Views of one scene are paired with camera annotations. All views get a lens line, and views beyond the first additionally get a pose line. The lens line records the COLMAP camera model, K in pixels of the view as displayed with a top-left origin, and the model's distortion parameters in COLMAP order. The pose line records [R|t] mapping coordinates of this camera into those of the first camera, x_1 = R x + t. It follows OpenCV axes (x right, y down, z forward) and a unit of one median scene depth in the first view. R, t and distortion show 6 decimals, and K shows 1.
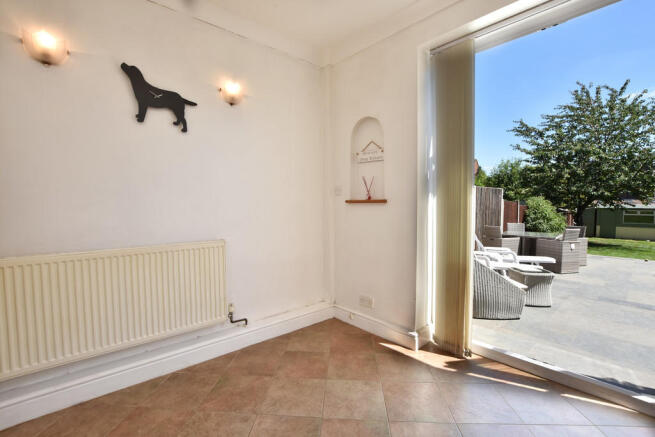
lens RADIAL K [[292.1, 0, 324.2], [0, 292.1, 219.5], [0, 0, 1]] dist [-0.034049, 0.003692]
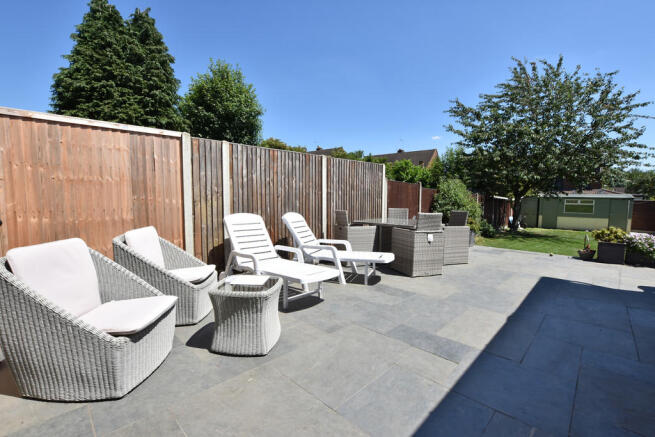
lens RADIAL K [[292.1, 0, 328.8], [0, 292.1, 218.7], [0, 0, 1]] dist [-0.034049, 0.003692]
pose [[0.996654, -0.003850, 0.081650, 0.218788], [0.002180, 0.999787, 0.020535, 0.012754], [-0.081712, -0.020289, 0.996449, 0.120975]]
